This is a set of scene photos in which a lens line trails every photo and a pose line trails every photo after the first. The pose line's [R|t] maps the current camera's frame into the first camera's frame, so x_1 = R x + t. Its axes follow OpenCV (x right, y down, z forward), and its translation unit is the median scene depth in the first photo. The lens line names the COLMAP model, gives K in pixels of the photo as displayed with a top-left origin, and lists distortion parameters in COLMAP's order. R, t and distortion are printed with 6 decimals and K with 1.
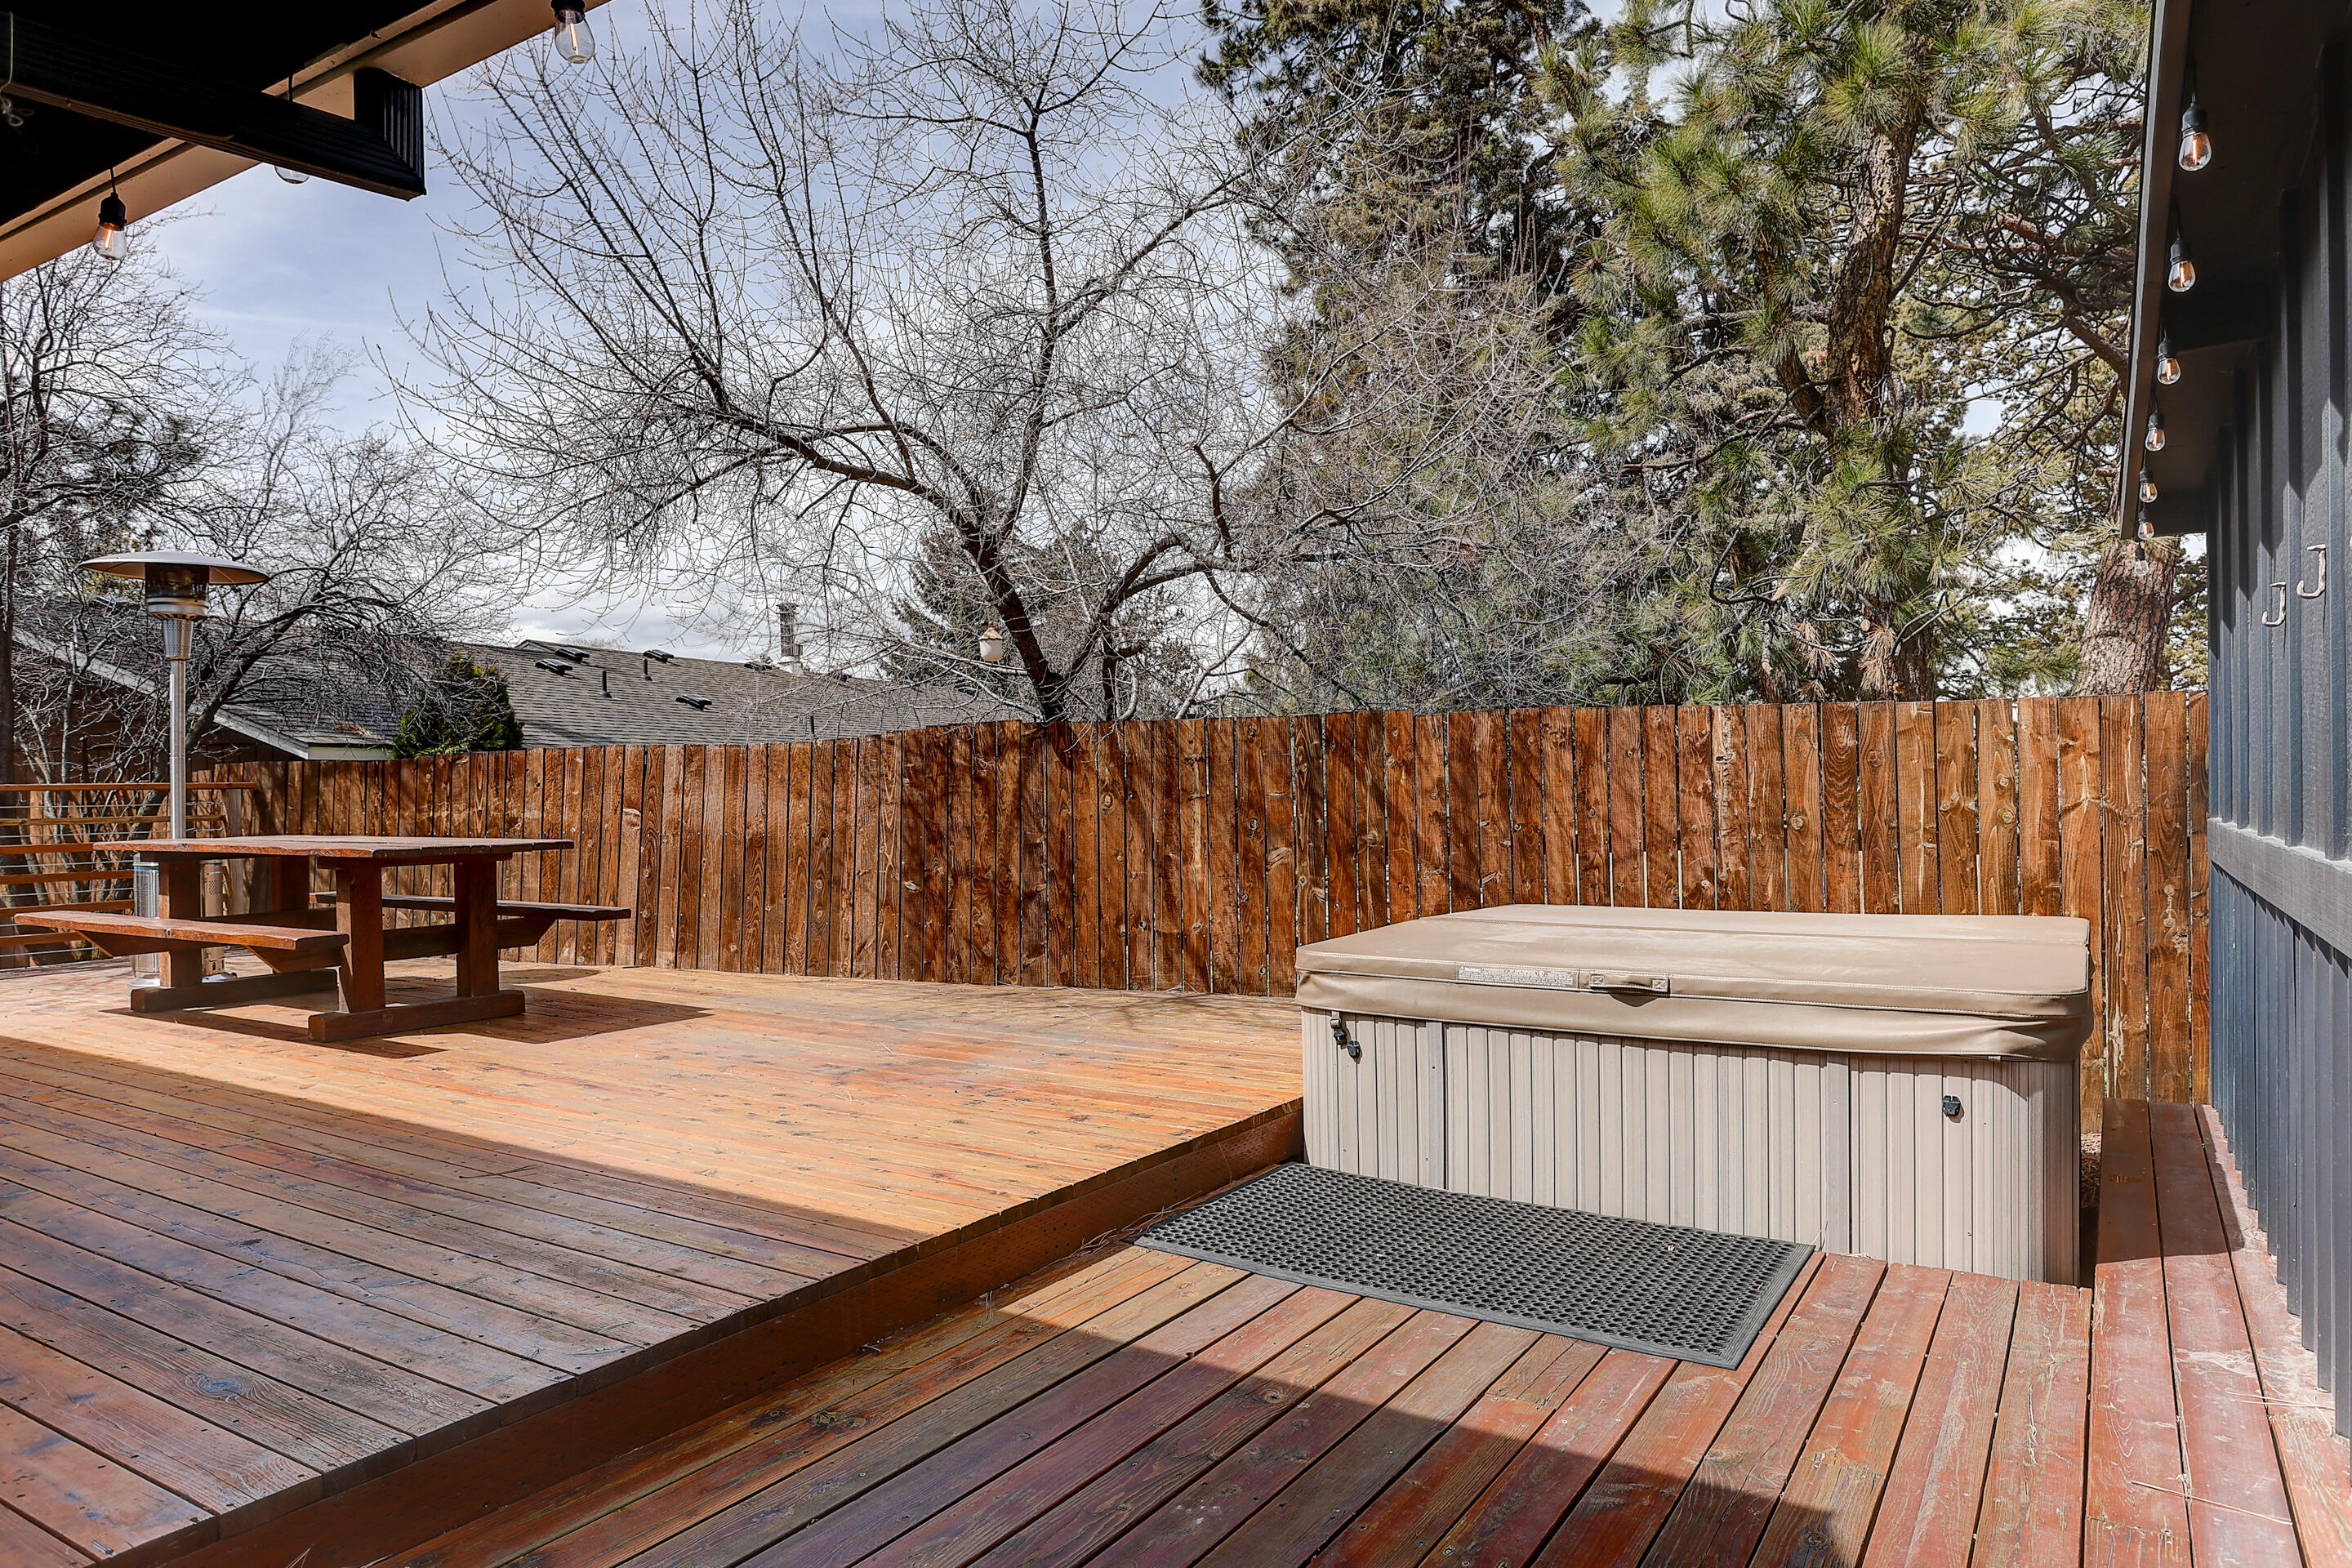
lens RADIAL K [[1433.6, 0, 1266.8], [0, 1433.6, 797.2], [0, 0, 1]] dist [-0.019770, 0.012581]
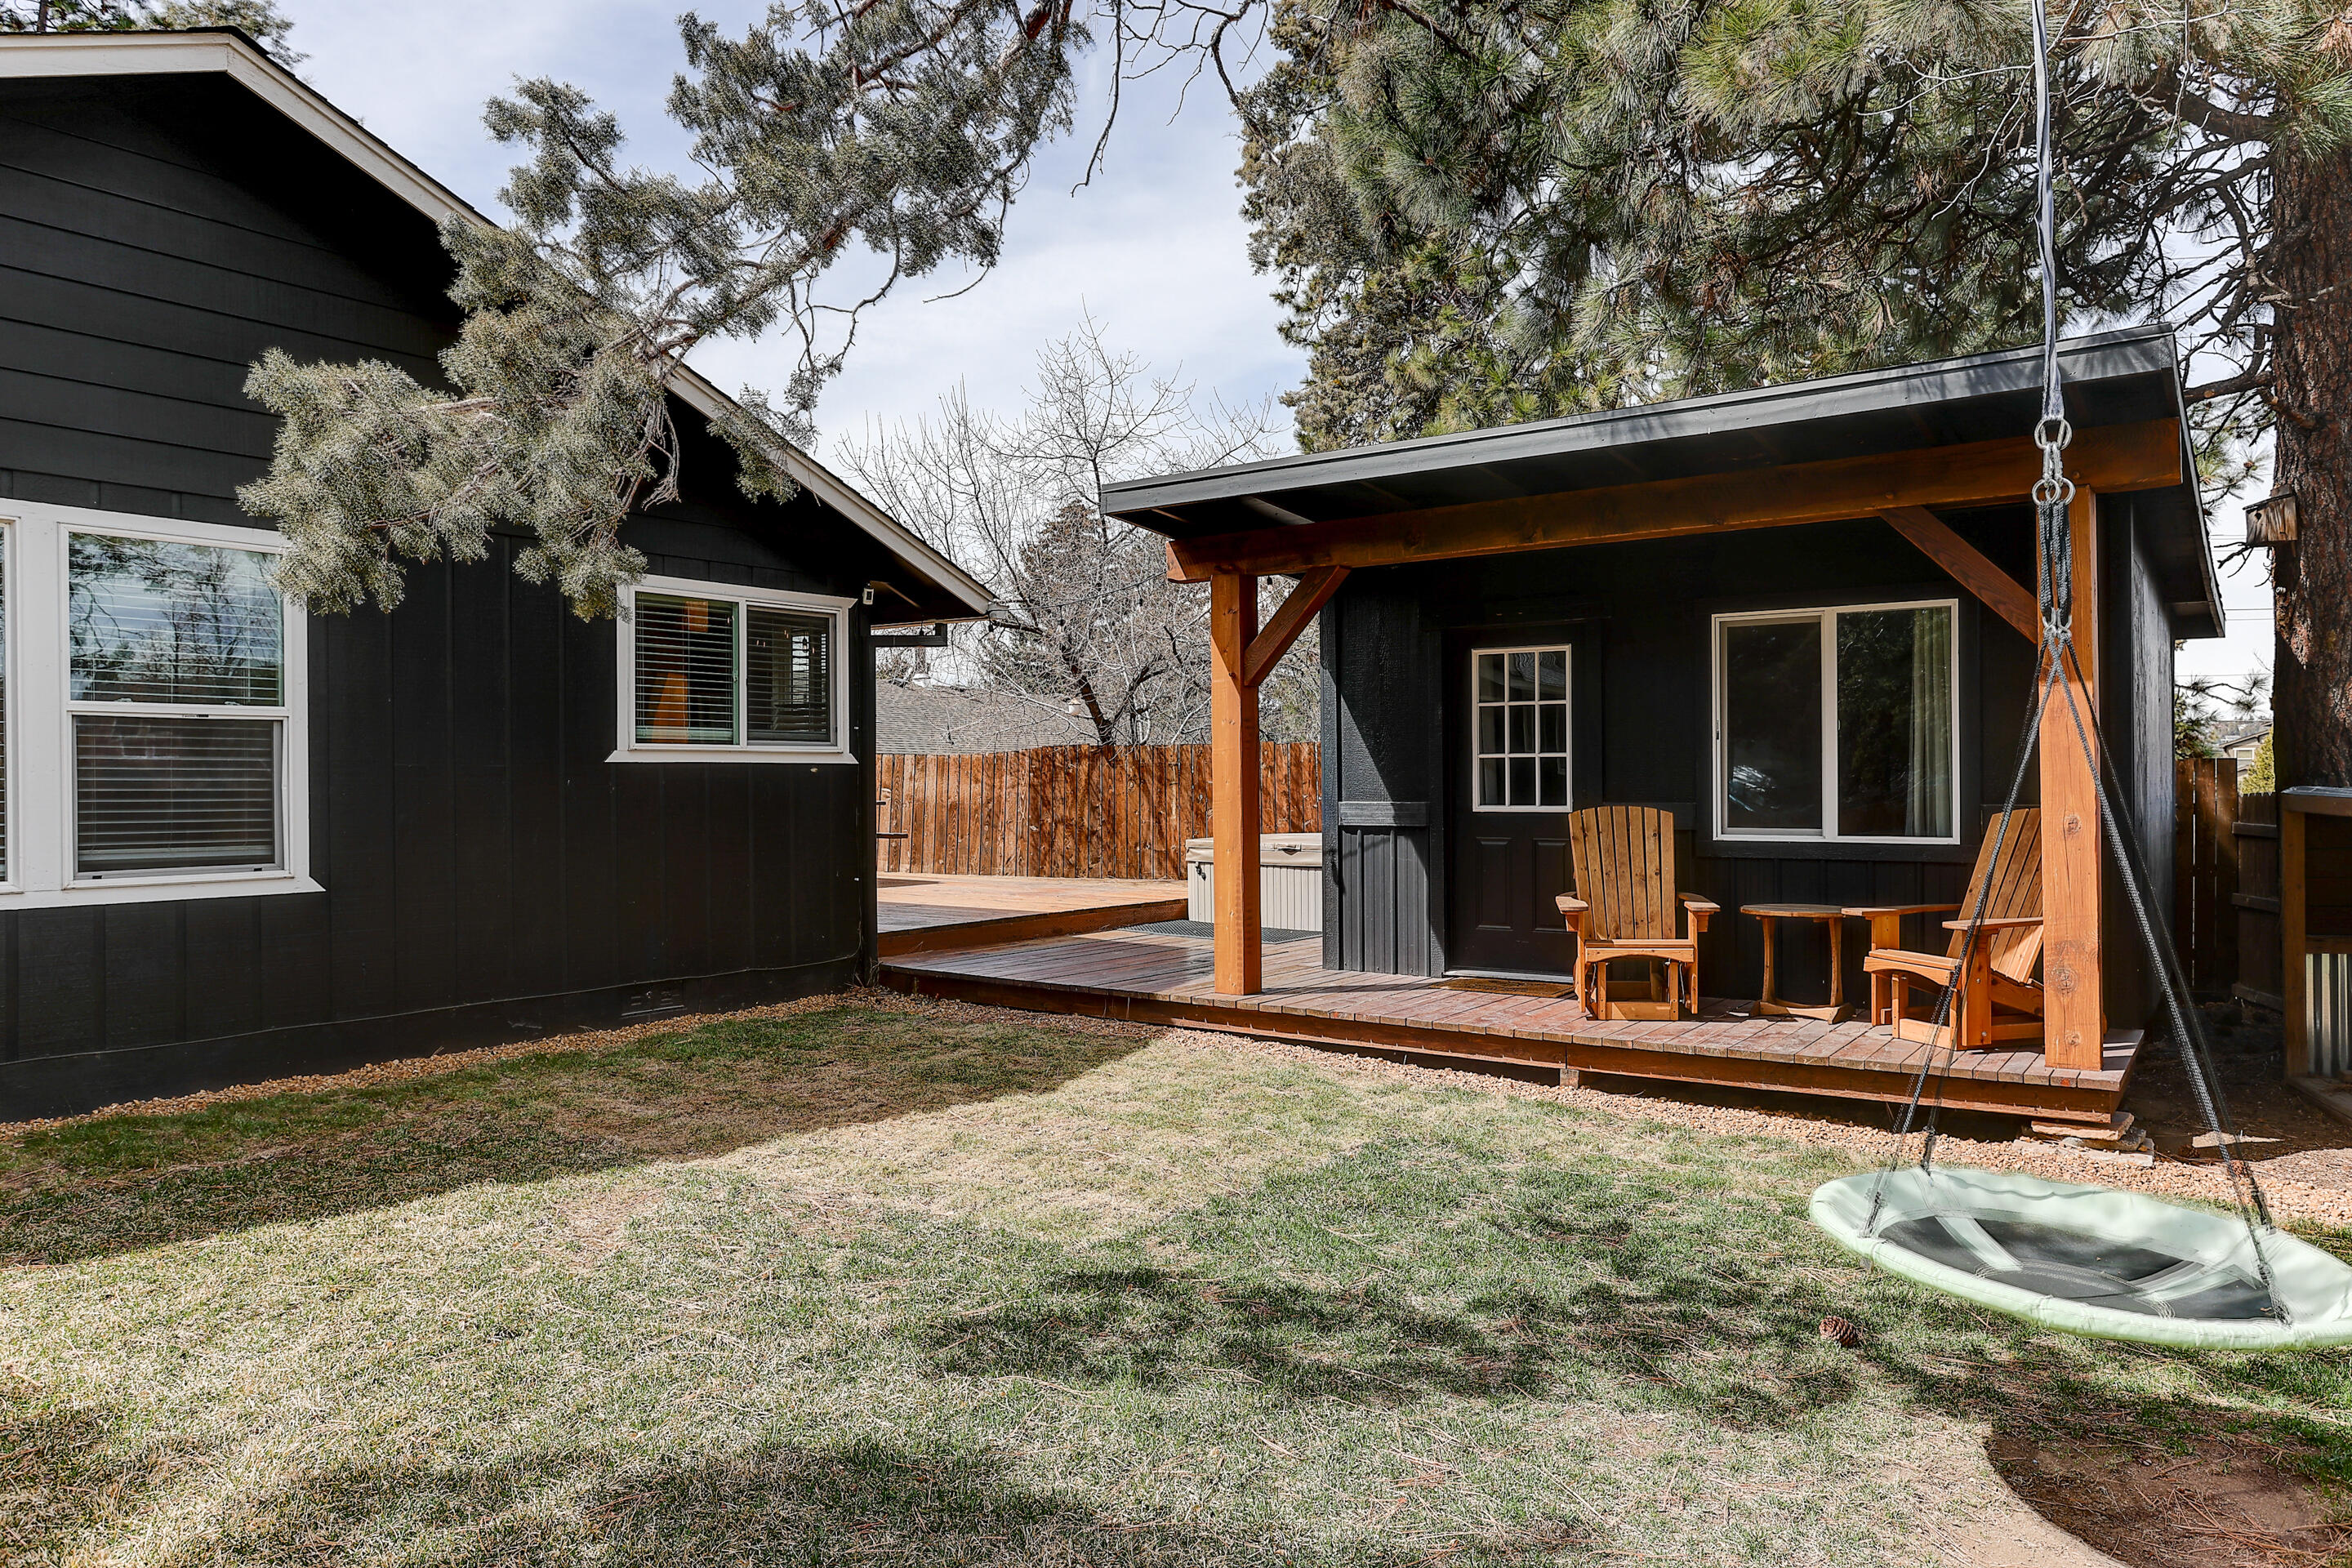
lens RADIAL K [[1524.4, 0, 1176.4], [0, 1524.4, 774.6], [0, 0, 1]] dist [-0.042287, 0.030914]
pose [[0.991765, 0.003540, -0.128022, 0.221354], [-0.004658, 0.999954, -0.008433, 0.005694], [0.127986, 0.008960, 0.991735, -1.091233]]
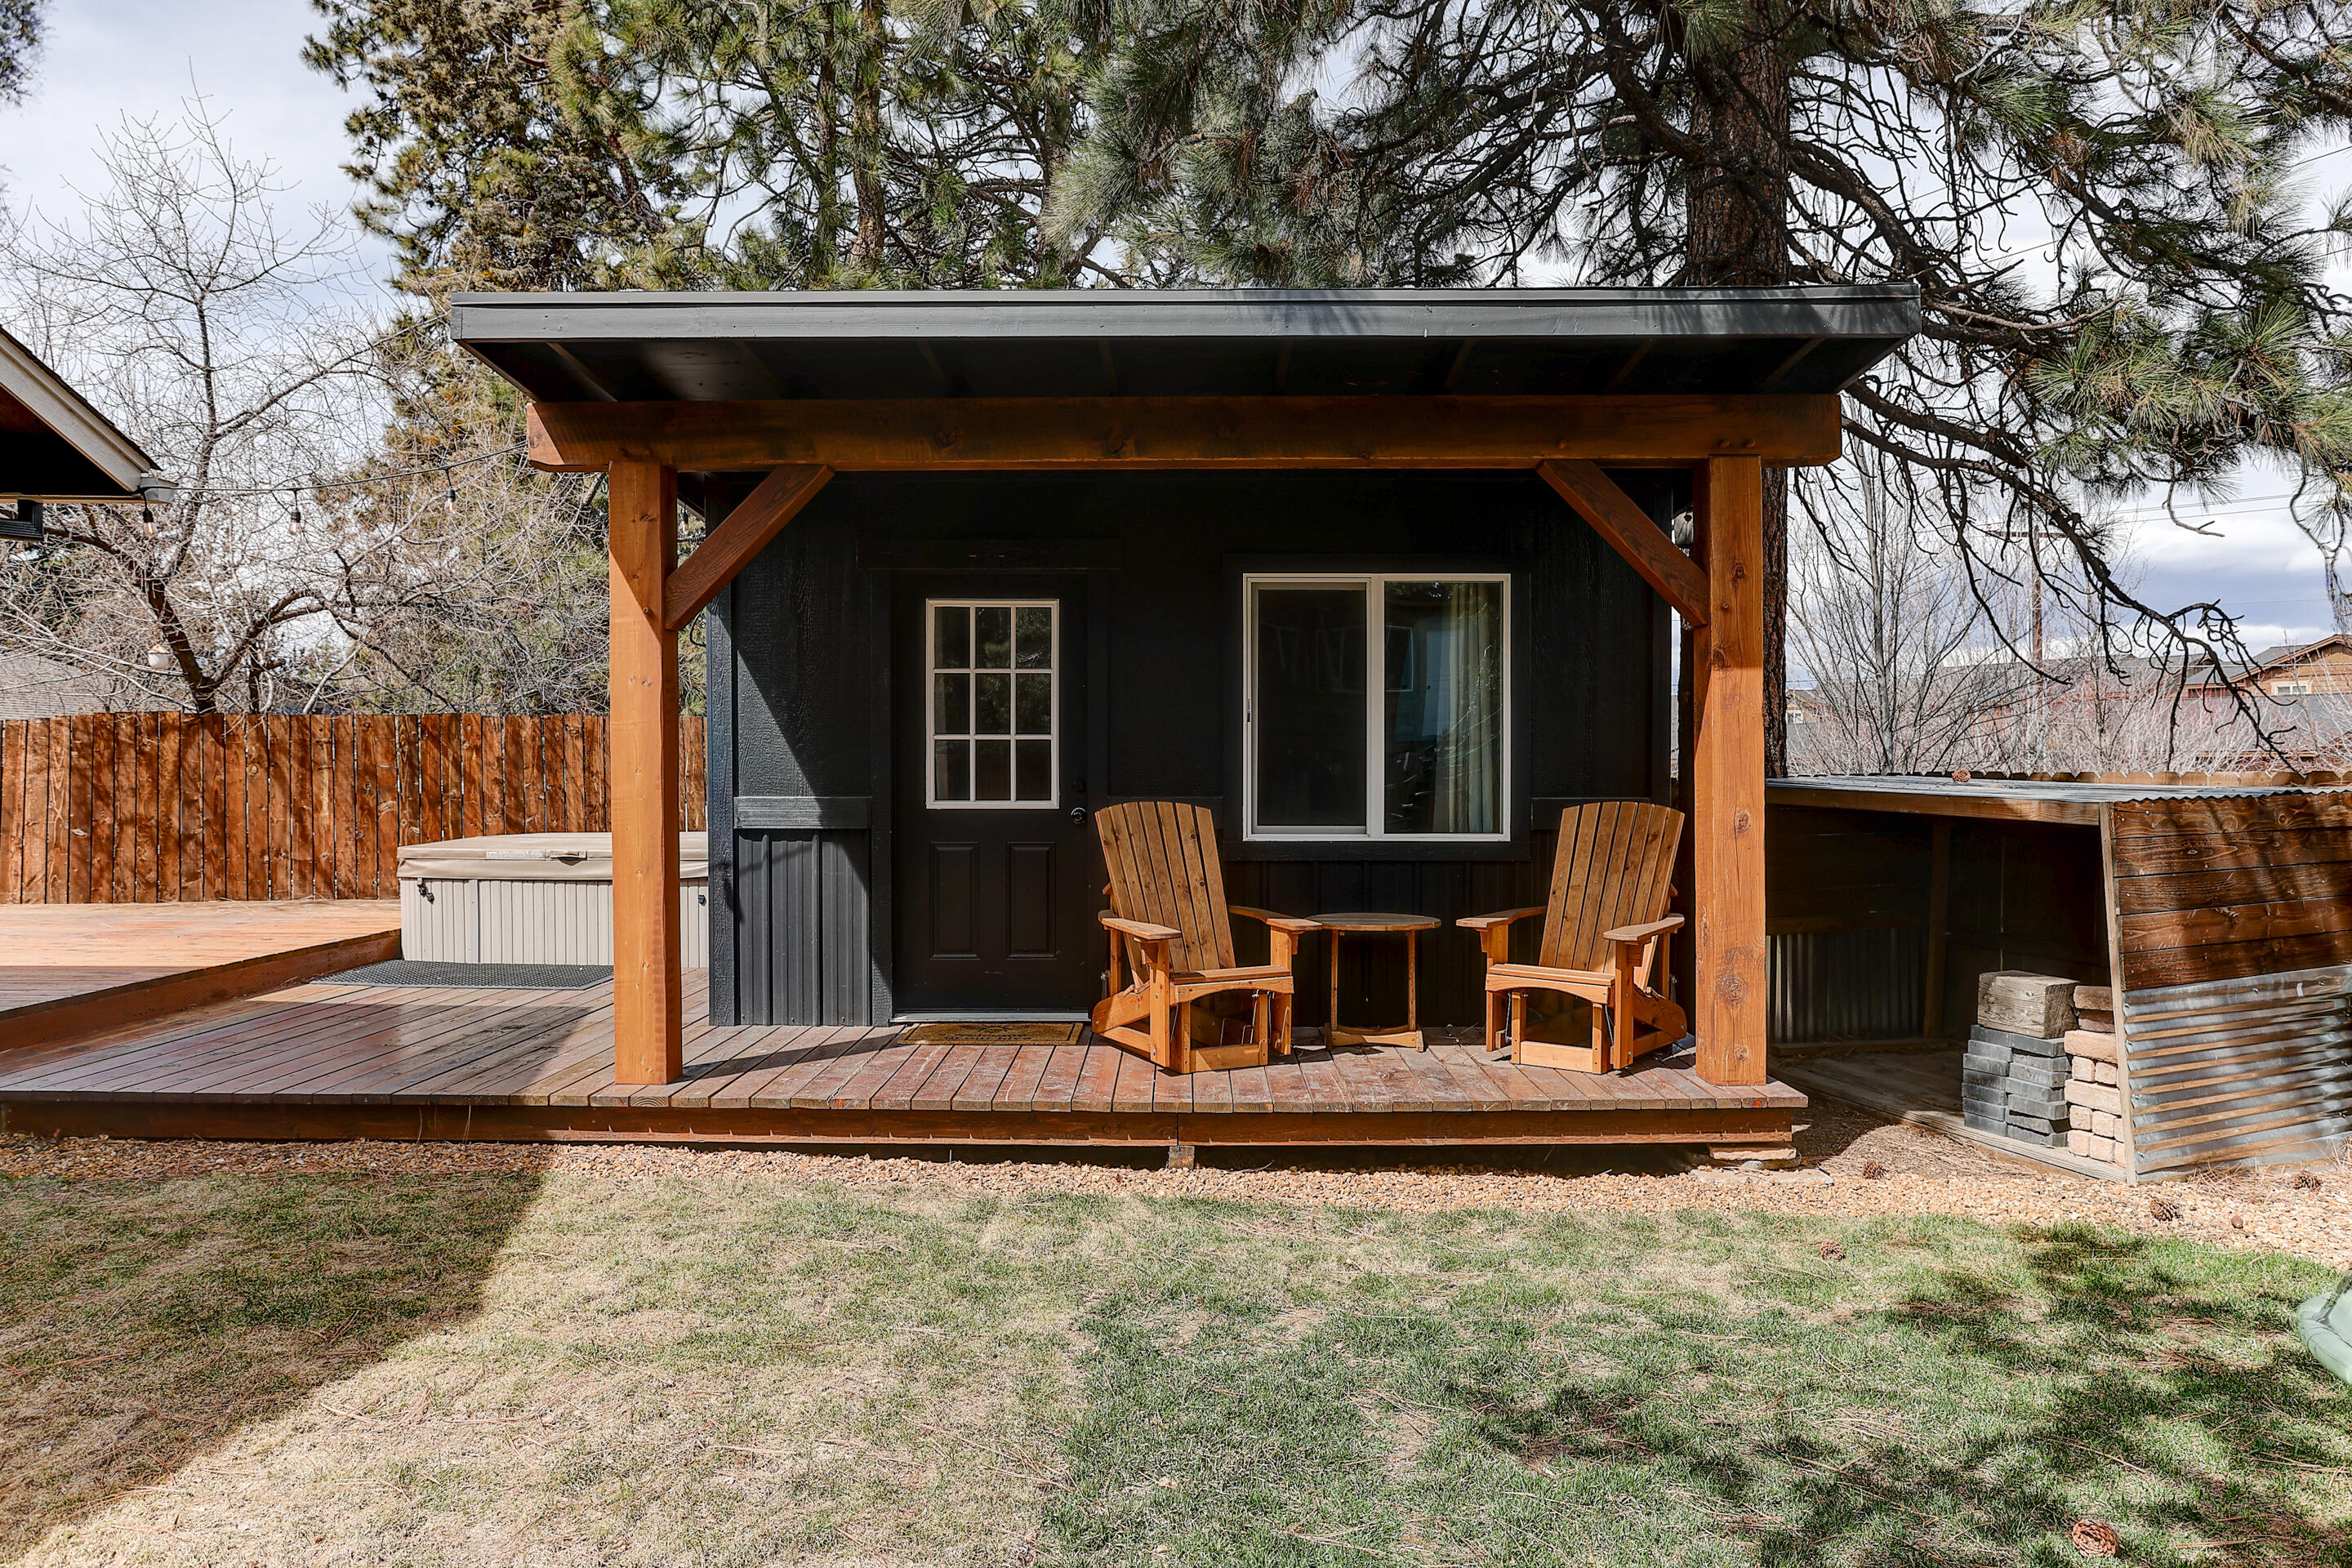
lens RADIAL K [[1524.4, 0, 1176.4], [0, 1524.4, 774.6], [0, 0, 1]] dist [-0.042287, 0.030914]
pose [[0.881787, 0.005563, 0.471614, -0.008473], [-0.006430, 0.999979, 0.000227, 0.001557], [-0.471603, -0.003233, 0.881805, -0.756801]]
